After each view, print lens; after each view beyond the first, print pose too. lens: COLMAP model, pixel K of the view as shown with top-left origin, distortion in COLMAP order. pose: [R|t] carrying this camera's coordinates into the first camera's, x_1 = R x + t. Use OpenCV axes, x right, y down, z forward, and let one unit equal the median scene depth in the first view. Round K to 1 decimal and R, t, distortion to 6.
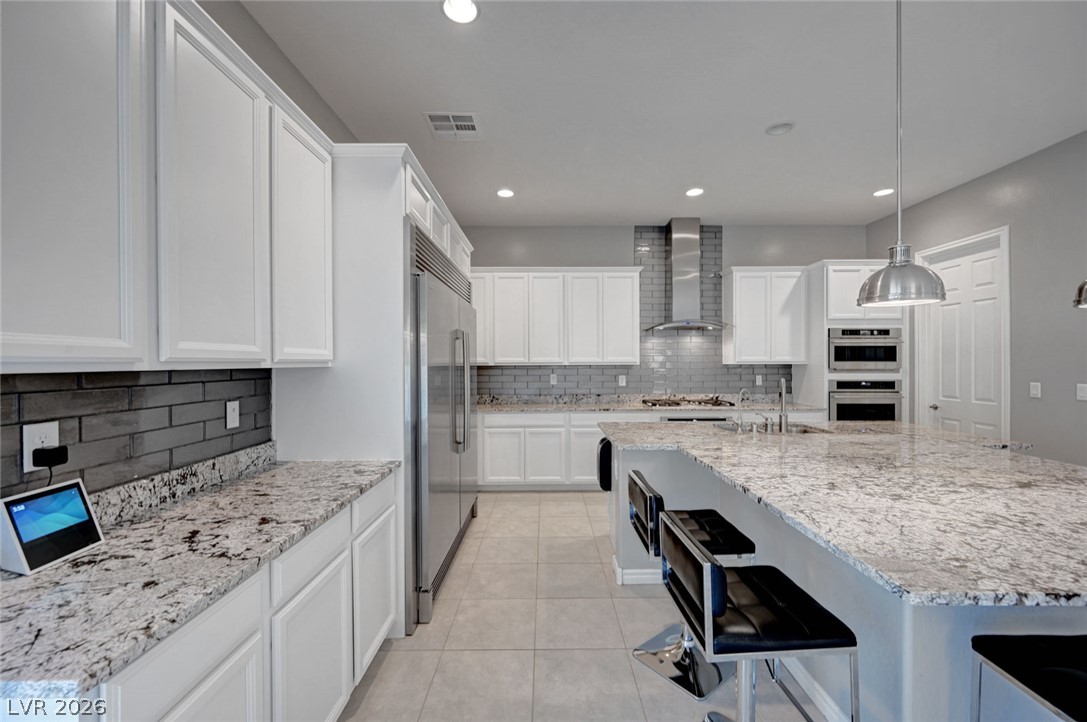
lens RADIAL K [[429.9, 0, 547.1], [0, 429.9, 364.7], [0, 0, 1]] dist [0.001351, 0.000049]
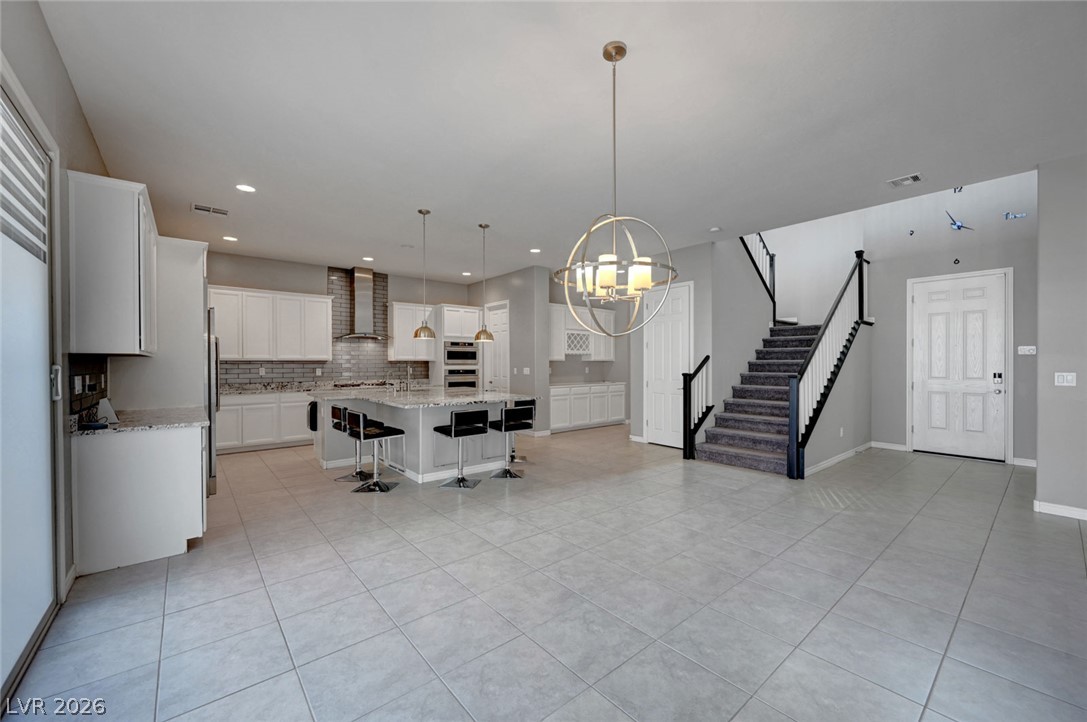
lens RADIAL K [[429.9, 0, 547.1], [0, 429.9, 364.7], [0, 0, 1]] dist [0.001351, 0.000049]
pose [[0.768718, -0.000110, 0.639587, -0.171268], [0.003380, 0.999987, -0.003890, 0.022489], [-0.639578, 0.005152, 0.768709, -0.647064]]
